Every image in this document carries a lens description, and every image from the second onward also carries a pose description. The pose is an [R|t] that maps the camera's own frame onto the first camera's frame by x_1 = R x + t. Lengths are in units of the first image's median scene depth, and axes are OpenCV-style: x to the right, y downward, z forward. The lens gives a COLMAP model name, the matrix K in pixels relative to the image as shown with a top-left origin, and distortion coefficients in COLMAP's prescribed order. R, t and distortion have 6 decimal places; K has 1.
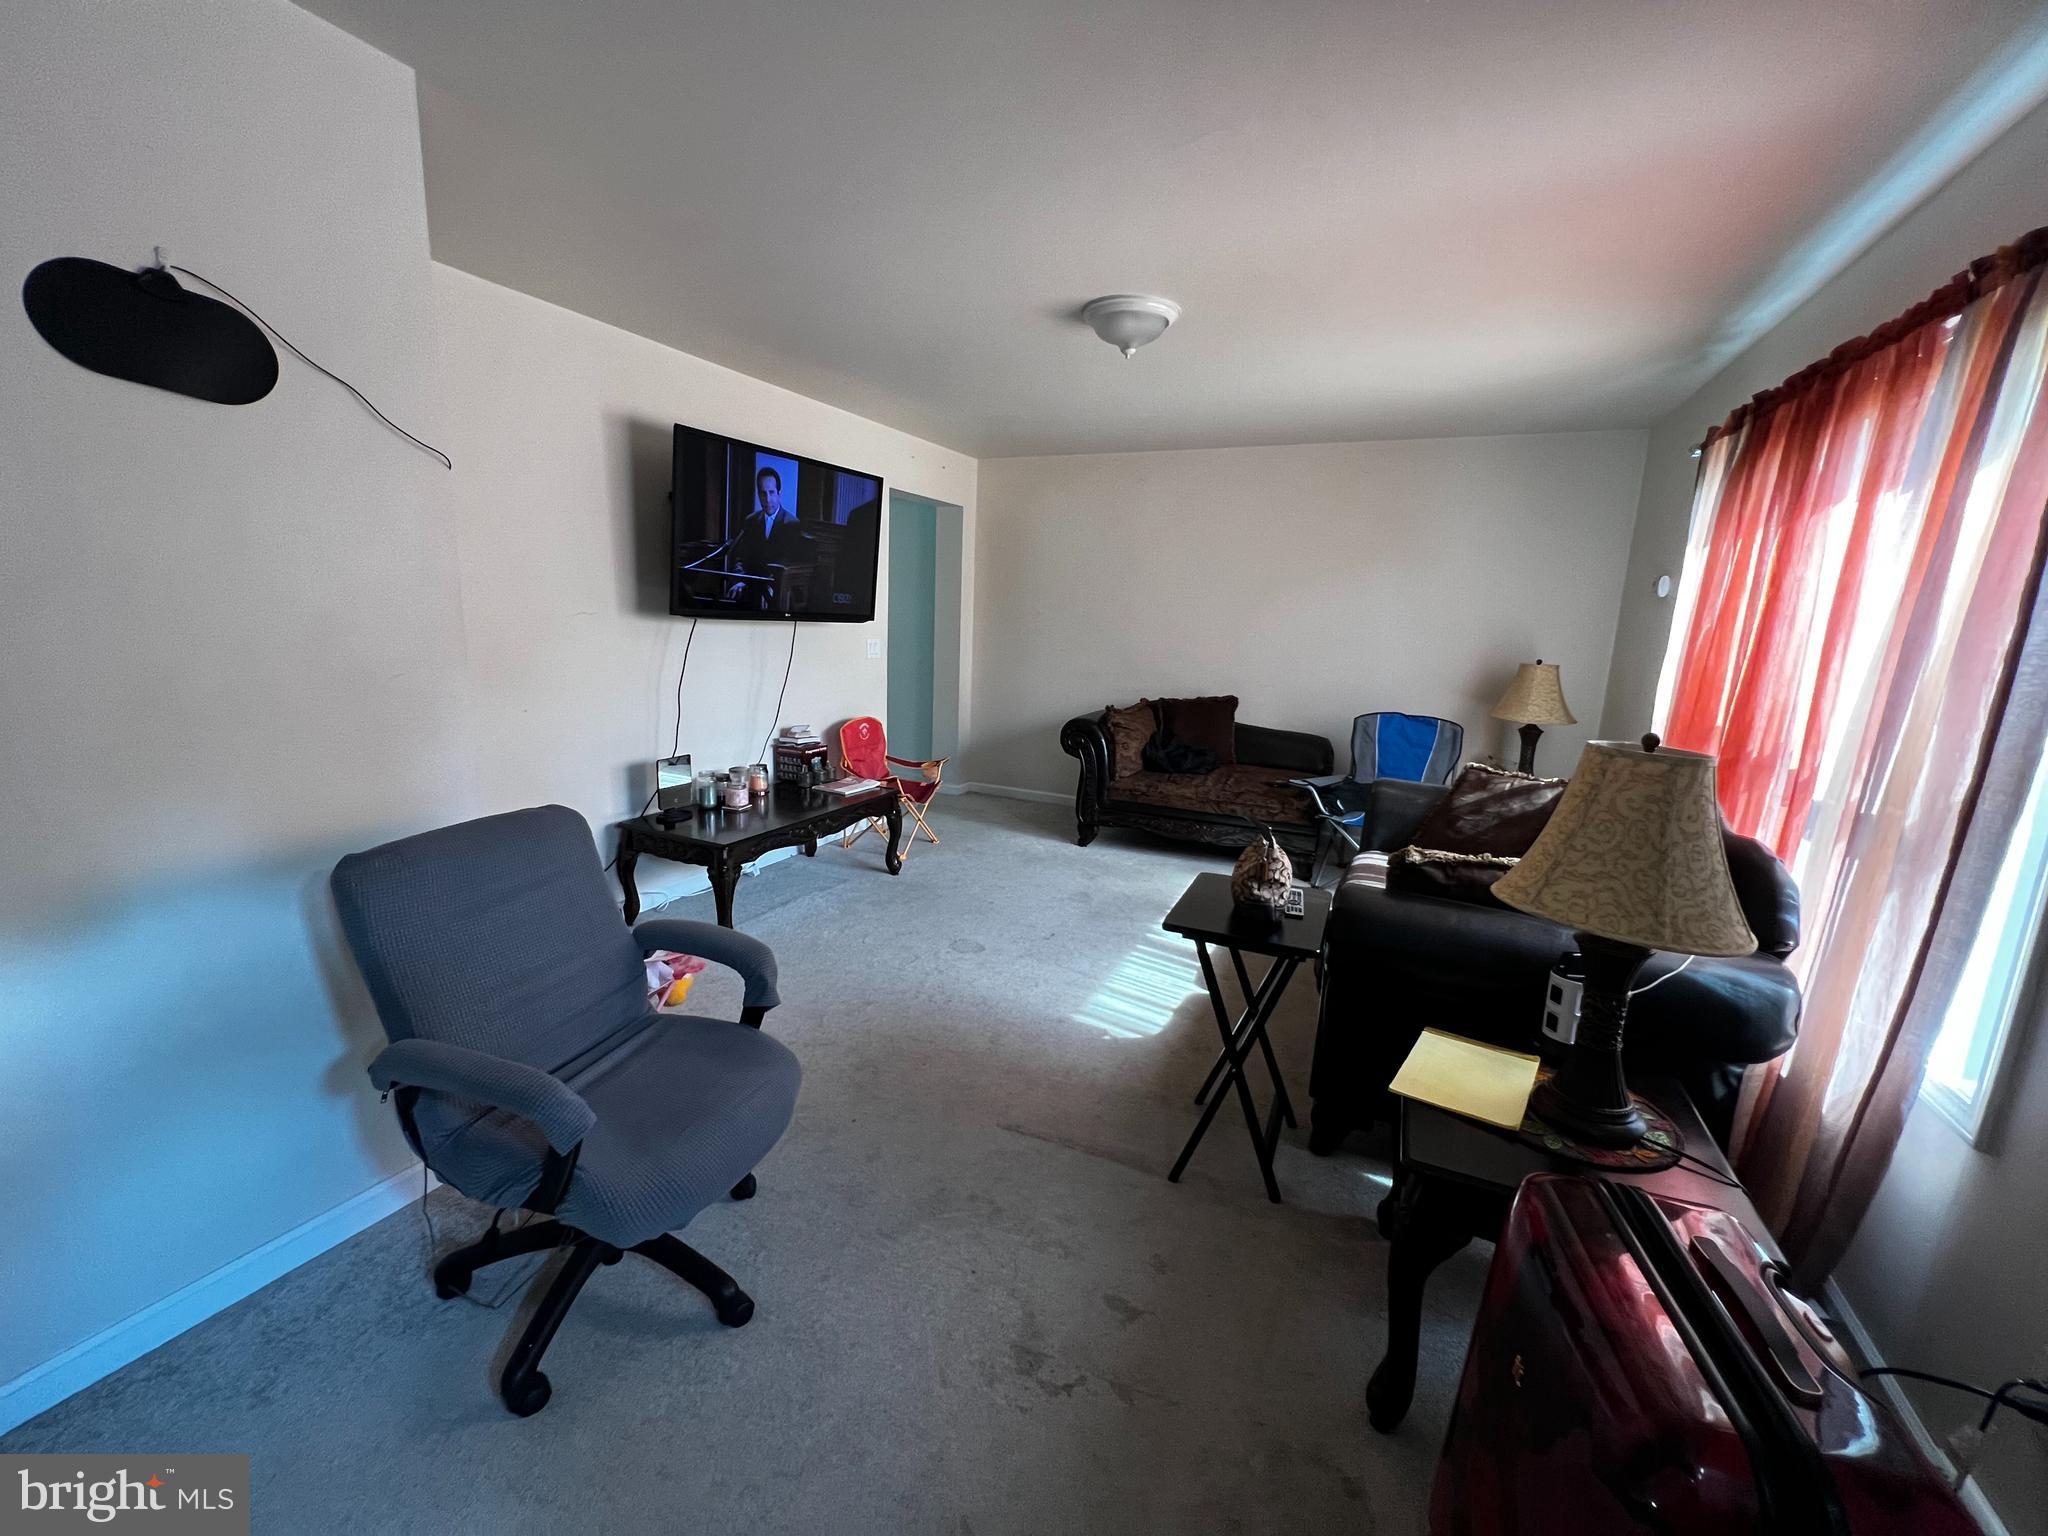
lens RADIAL K [[817.0, 0, 1024.0], [0, 817.0, 768.0], [0, 0, 1]] dist [0.001057, -0.013810]
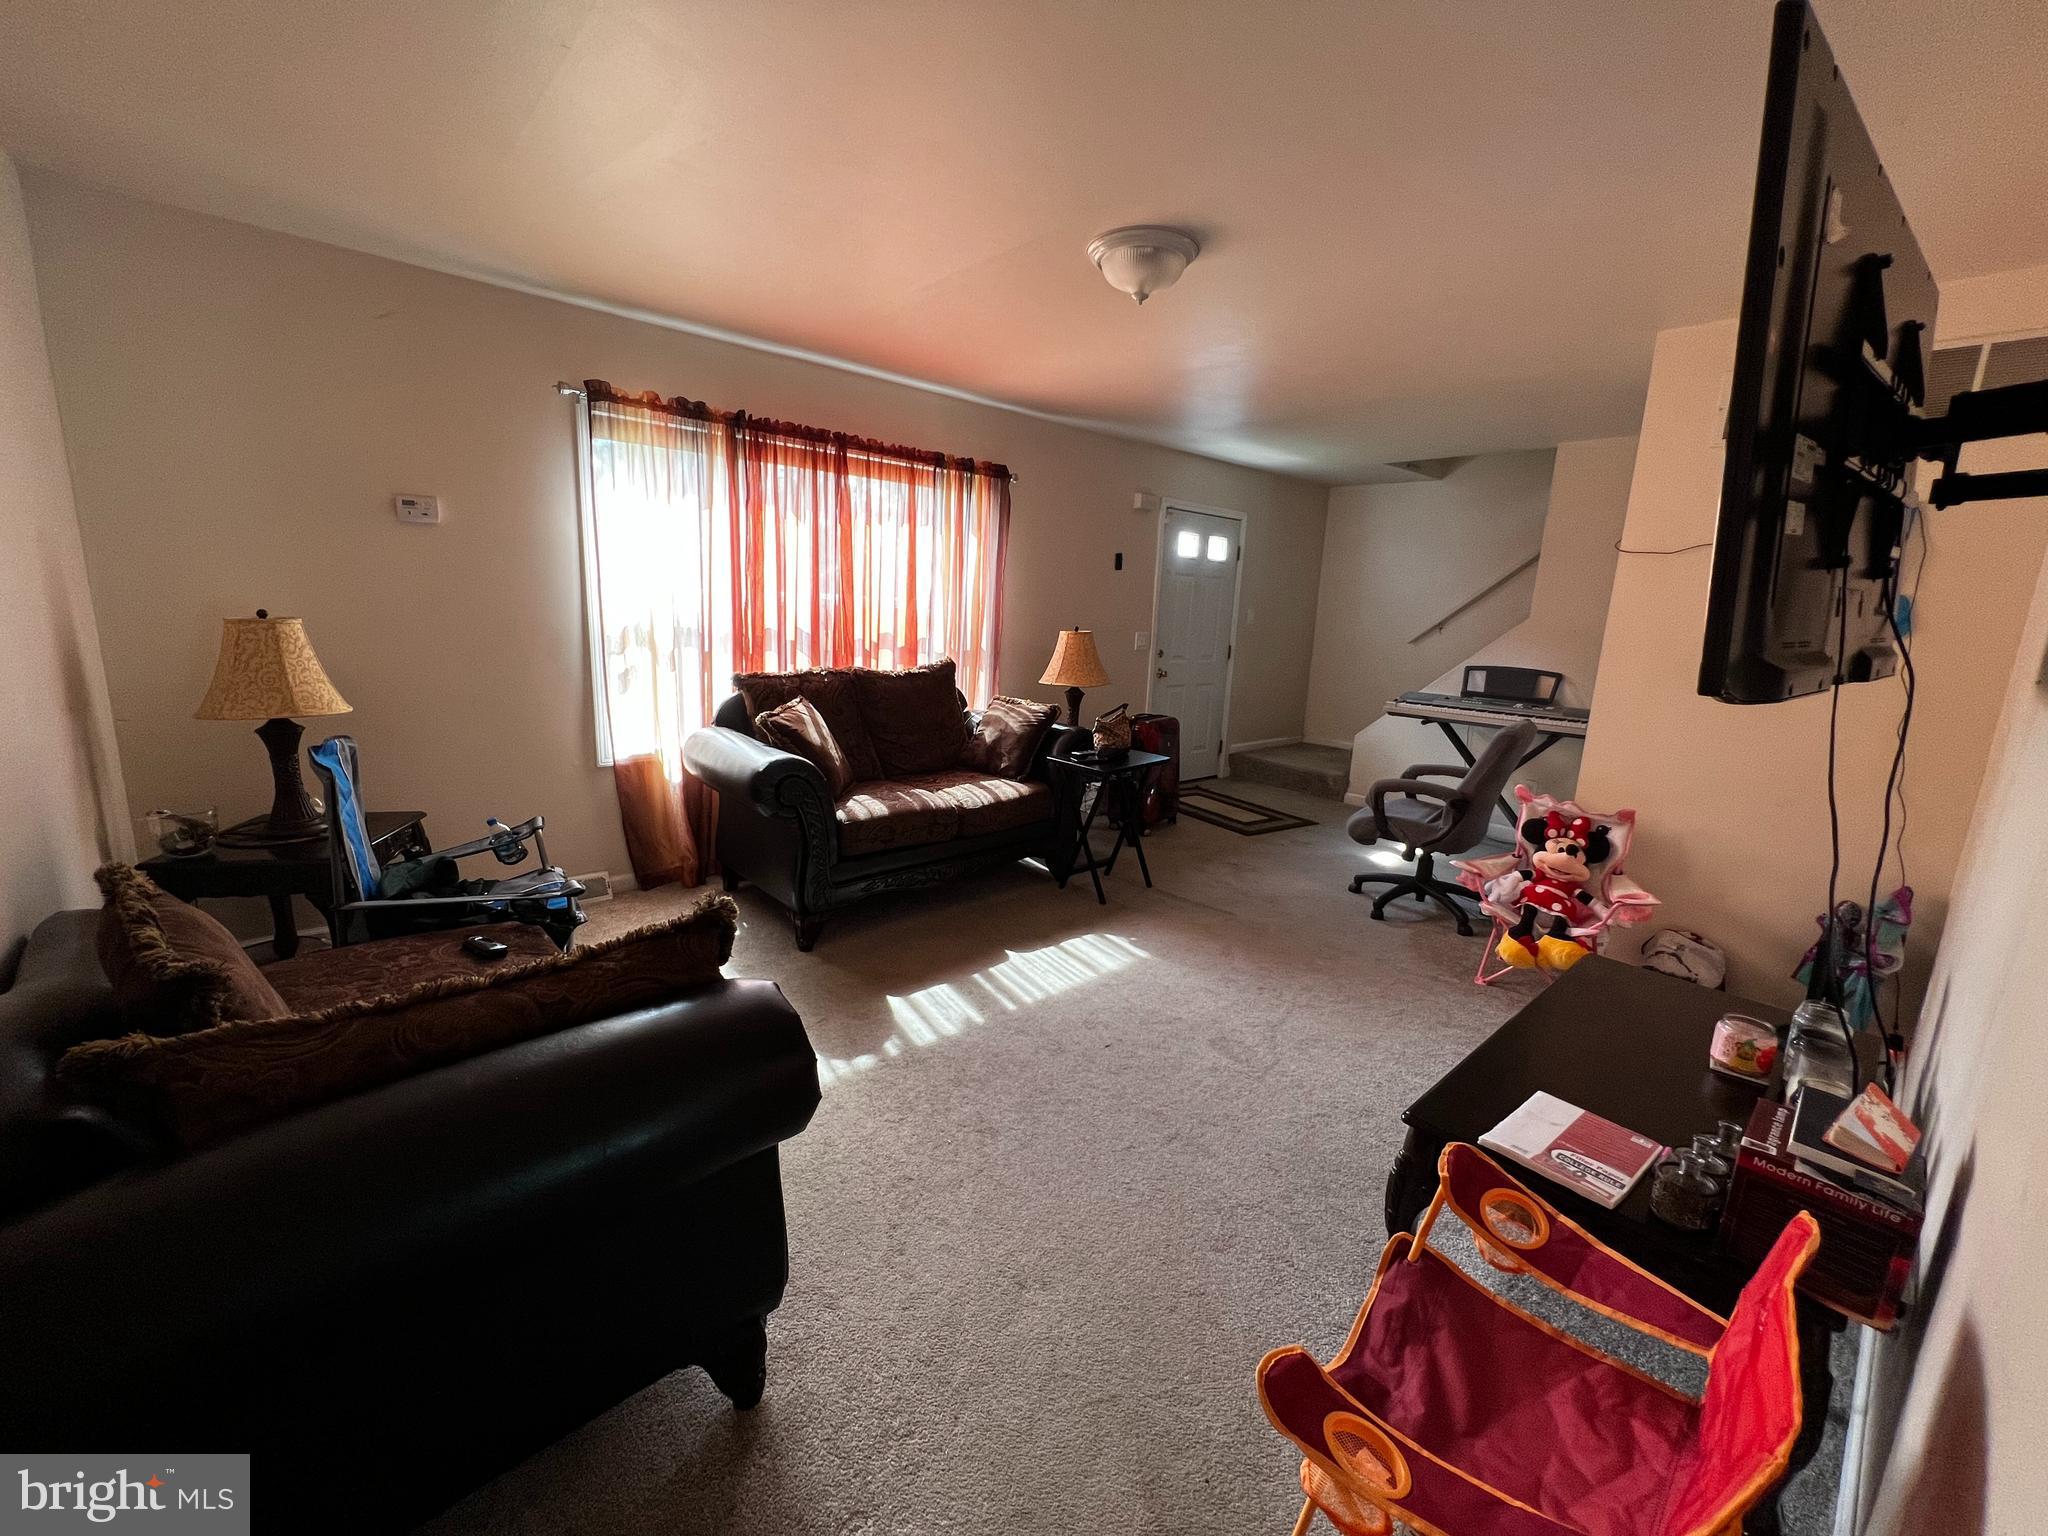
lens RADIAL K [[822.1, 0, 1021.2], [0, 822.1, 769.8], [0, 0, 1]] dist [-0.002023, -0.000287]
pose [[-0.920438, -0.160755, 0.356303, -0.099309], [-0.013486, 0.924038, 0.382063, -0.261876], [-0.390656, 0.346860, -0.852688, 1.348587]]
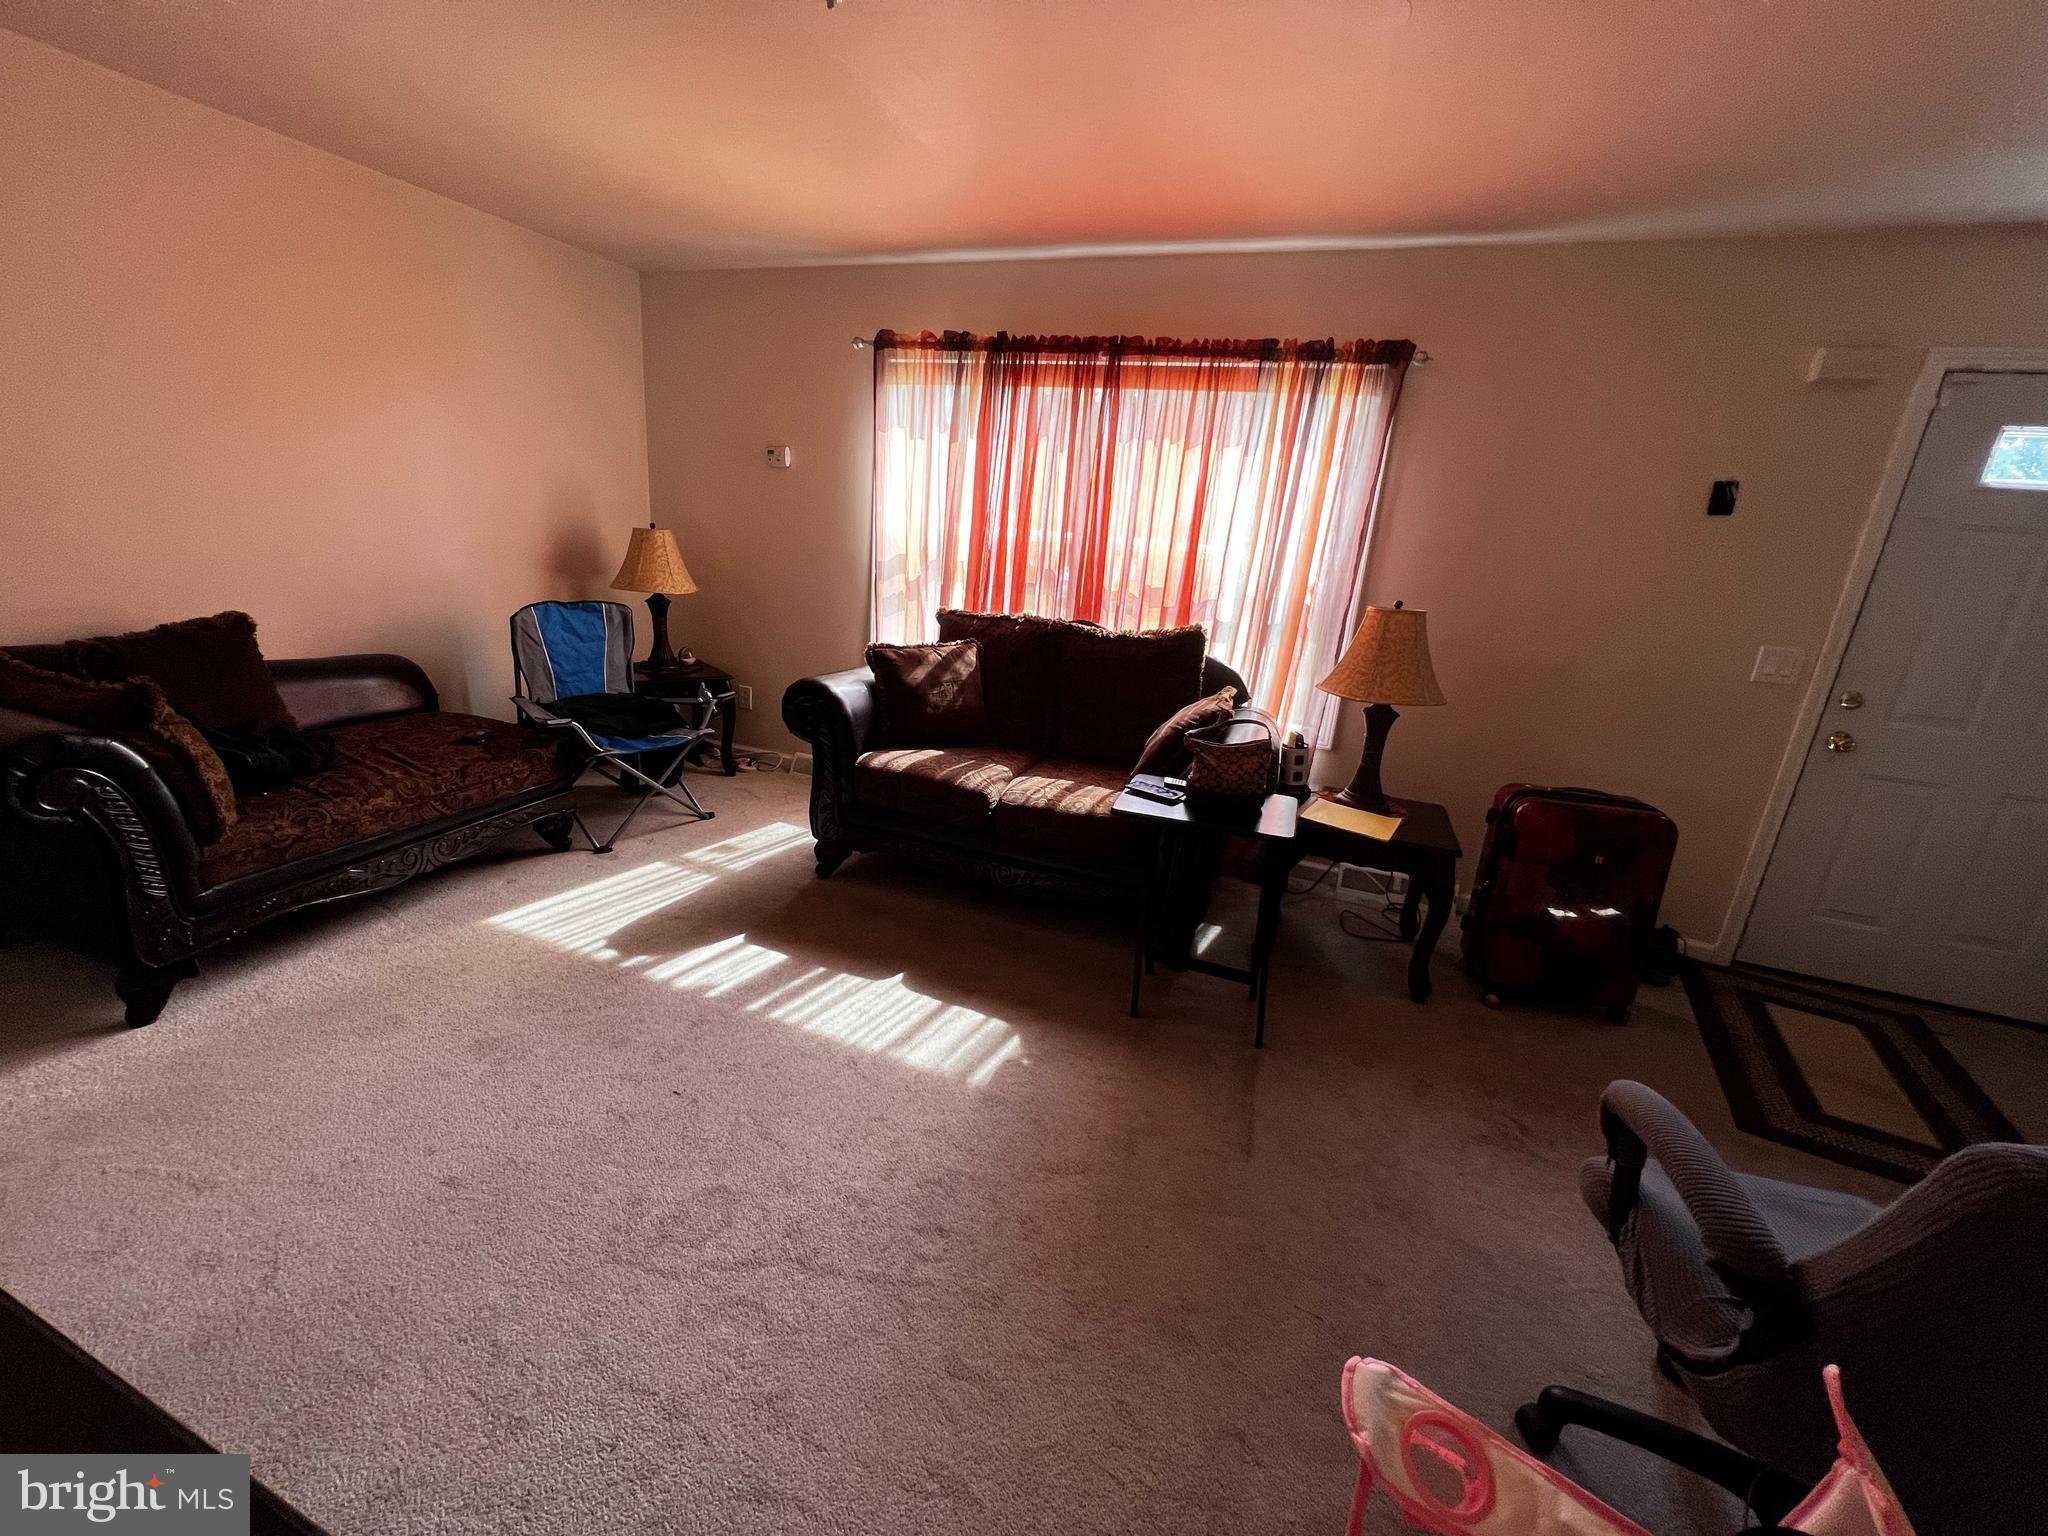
lens RADIAL K [[825.7, 0, 1024.0], [0, 825.7, 768.0], [0, 0, 1]] dist [0.000437, -0.000022]
pose [[-0.068436, -0.336516, 0.939188, -0.378698], [0.104505, 0.933798, 0.342199, -0.150616], [-0.992167, 0.121569, -0.028738, 0.643870]]
